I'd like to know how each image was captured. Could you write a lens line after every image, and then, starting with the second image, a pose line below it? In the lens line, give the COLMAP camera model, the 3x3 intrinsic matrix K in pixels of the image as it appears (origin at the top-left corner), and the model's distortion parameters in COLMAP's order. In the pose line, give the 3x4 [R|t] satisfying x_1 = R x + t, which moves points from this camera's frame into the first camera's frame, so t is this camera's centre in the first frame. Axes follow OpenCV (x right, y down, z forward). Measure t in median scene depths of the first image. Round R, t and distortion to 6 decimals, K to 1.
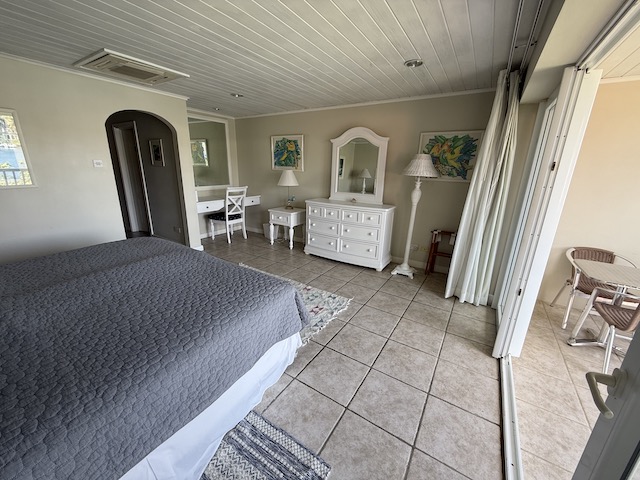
lens RADIAL K [[256.0, 0, 322.2], [0, 256.0, 242.0], [0, 0, 1]] dist [-0.000277, -0.000365]
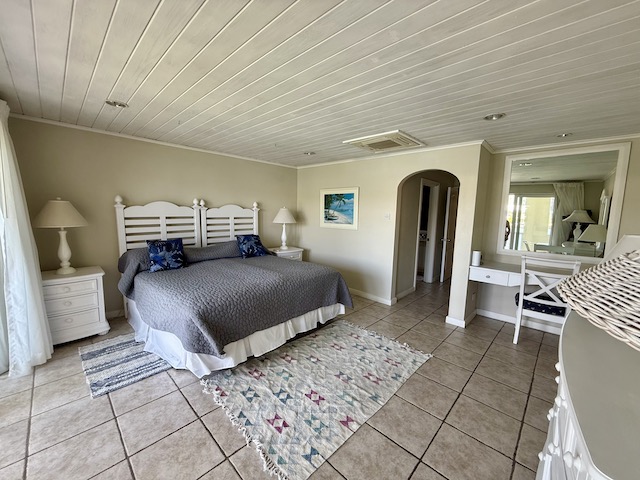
lens RADIAL K [[256.0, 0, 317.0], [0, 256.0, 241.0], [0, 0, 1]] dist [-0.000277, -0.000365]
pose [[-0.203667, 0.085030, -0.975341, 0.572407], [-0.307110, 0.940391, 0.146113, -0.310824], [0.929625, 0.329295, -0.165413, 1.064548]]
